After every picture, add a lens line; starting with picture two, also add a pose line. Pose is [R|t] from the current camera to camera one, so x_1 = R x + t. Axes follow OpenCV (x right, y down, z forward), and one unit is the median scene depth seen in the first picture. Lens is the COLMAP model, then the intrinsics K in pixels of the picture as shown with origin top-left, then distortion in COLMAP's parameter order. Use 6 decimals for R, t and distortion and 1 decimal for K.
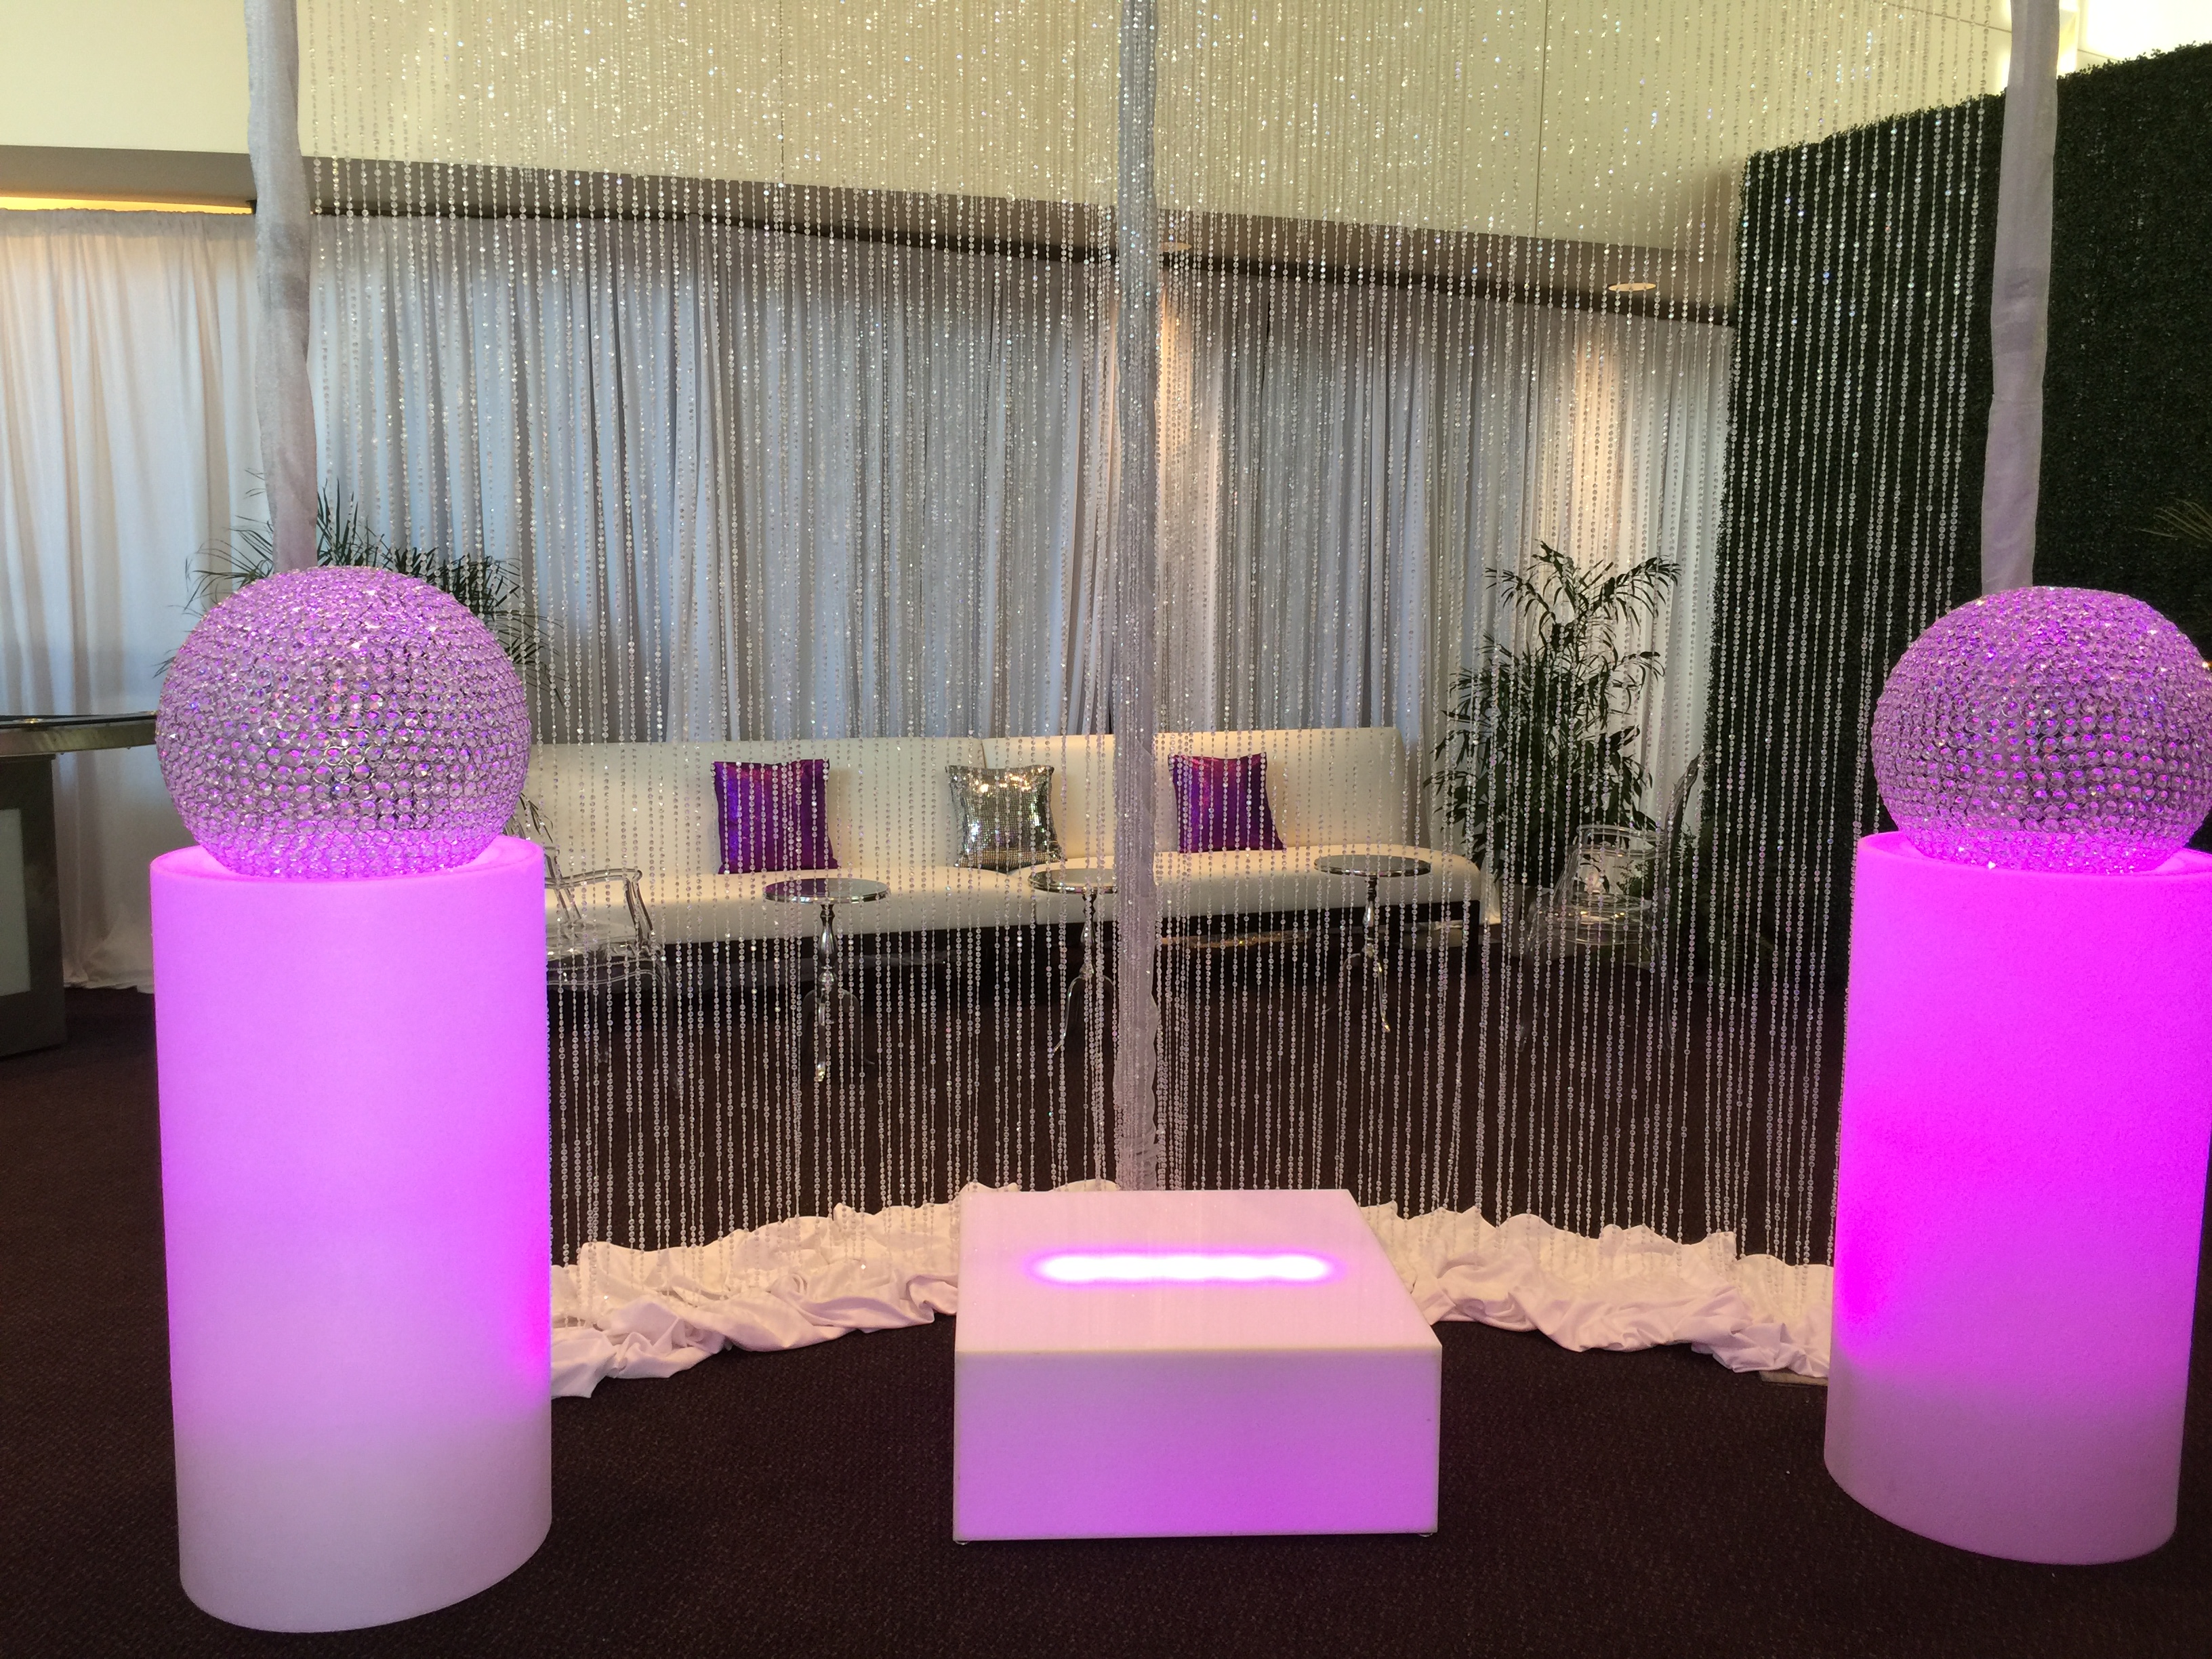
lens RADIAL K [[1862.1, 0, 1083.8], [0, 1862.1, 833.8], [0, 0, 1]] dist [0.018149, -0.038185]
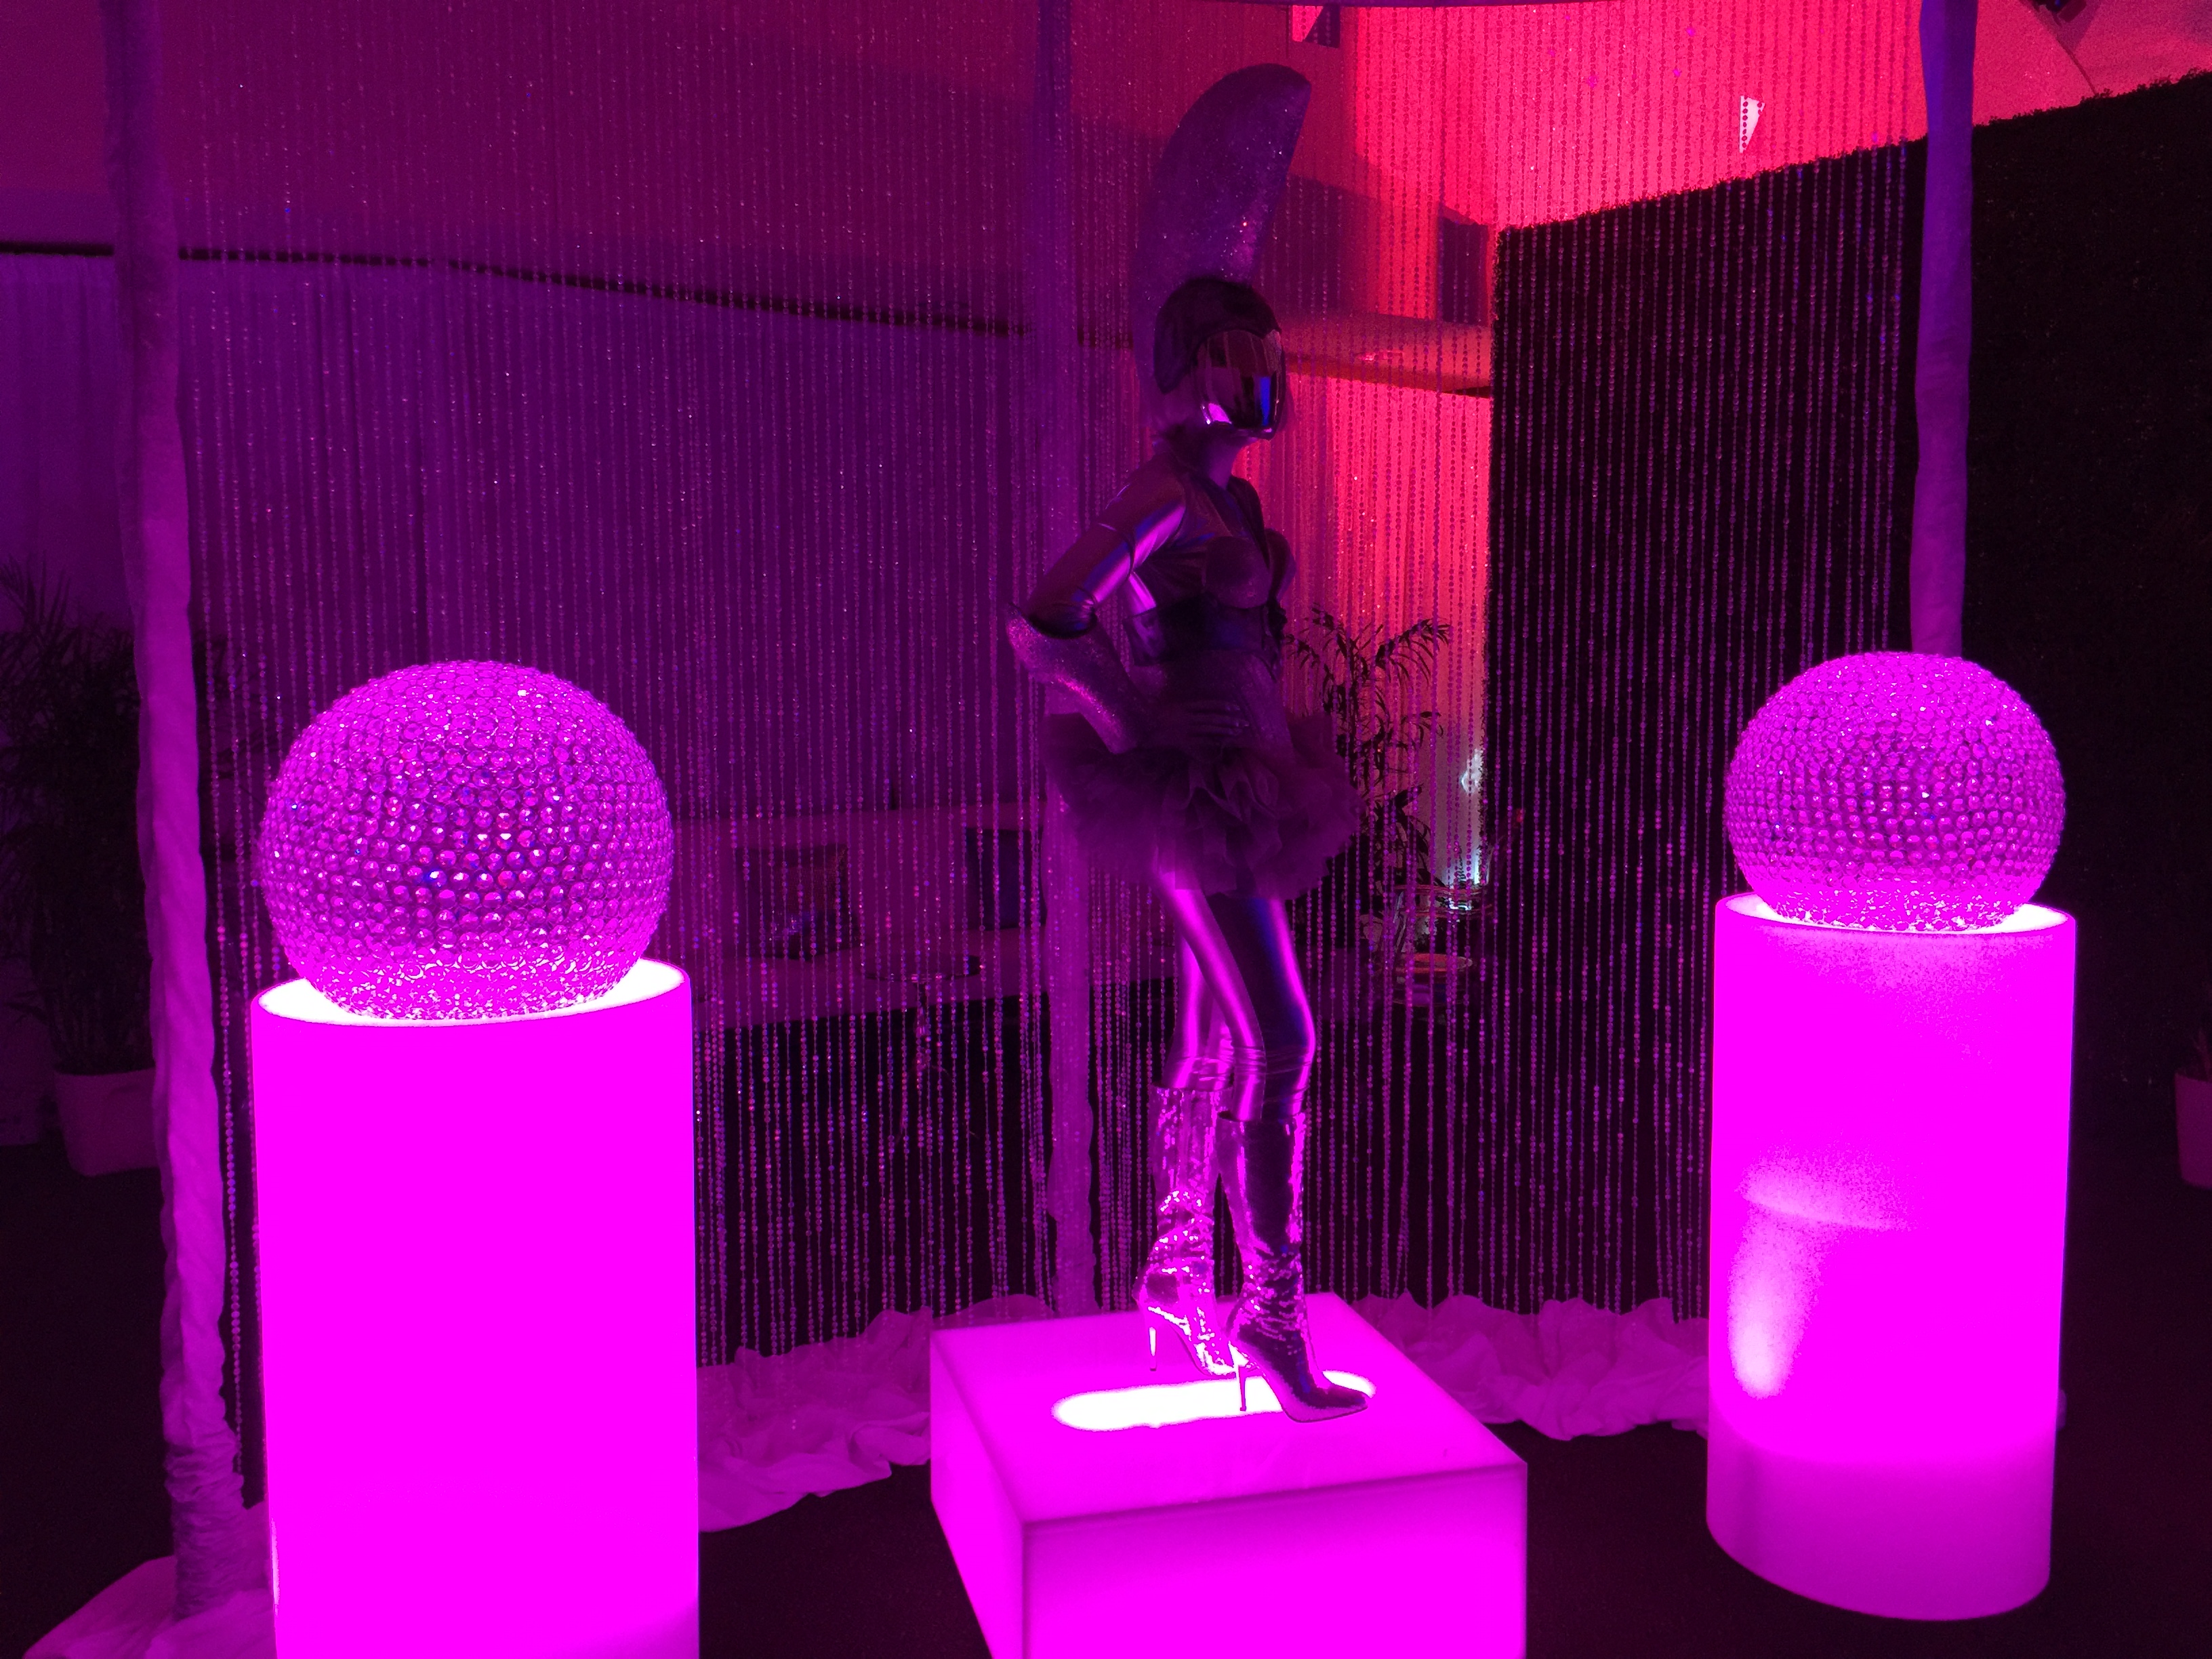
lens RADIAL K [[1862.1, 0, 1121.7], [0, 1862.1, 829.0], [0, 0, 1]] dist [0.018149, -0.038185]
pose [[0.980518, -0.033864, 0.193487, -0.130053], [0.040695, 0.998677, -0.031441, -0.017459], [-0.192166, 0.038703, 0.980599, 0.076948]]
